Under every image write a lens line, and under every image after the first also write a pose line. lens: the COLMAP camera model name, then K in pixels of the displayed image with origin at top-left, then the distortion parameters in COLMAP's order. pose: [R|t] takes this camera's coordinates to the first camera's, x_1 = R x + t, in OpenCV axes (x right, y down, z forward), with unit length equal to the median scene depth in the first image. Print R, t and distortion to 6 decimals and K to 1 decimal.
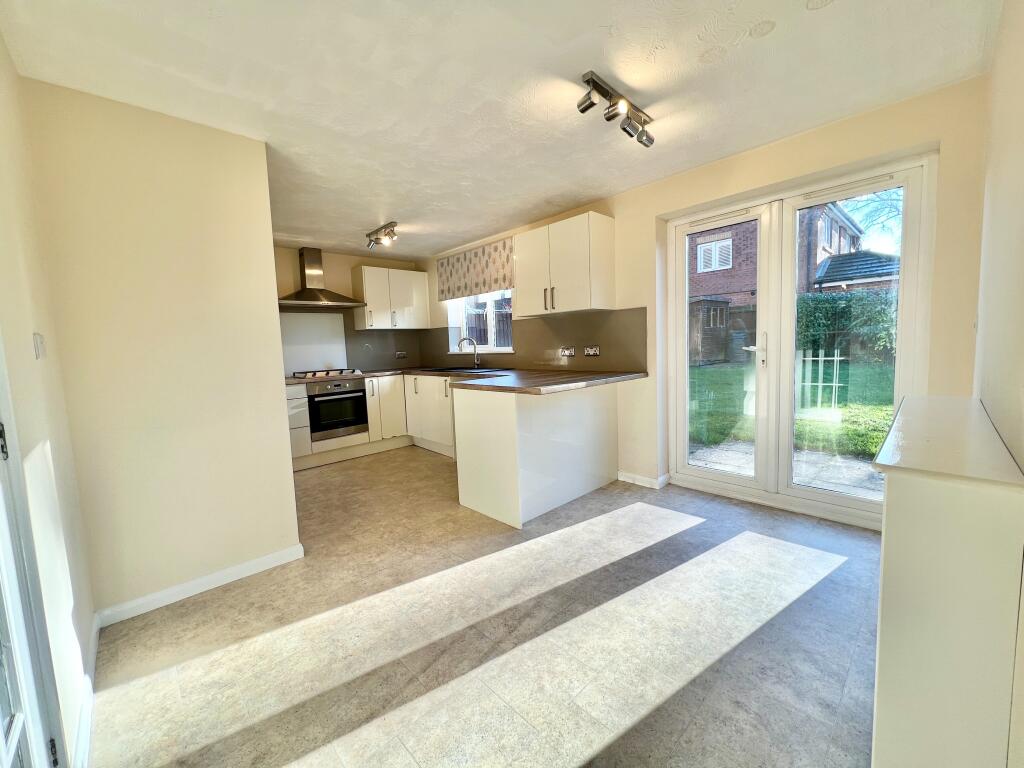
lens RADIAL K [[408.8, 0, 513.9], [0, 408.8, 382.9], [0, 0, 1]] dist [0.000365, 0.000253]
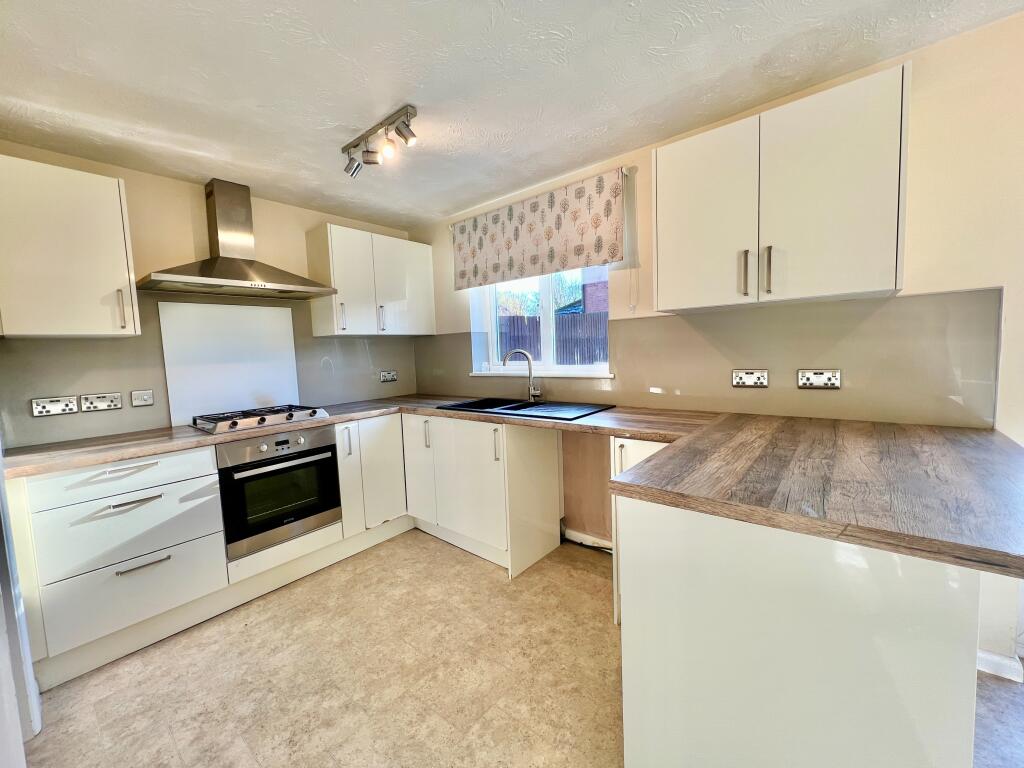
lens RADIAL K [[408.8, 0, 512.1], [0, 408.8, 381.1], [0, 0, 1]] dist [0.000365, 0.000253]
pose [[0.993521, -0.010197, 0.113190, -0.191569], [0.012670, 0.999696, -0.021155, -0.055052], [-0.112940, 0.022452, 0.993348, 0.431123]]
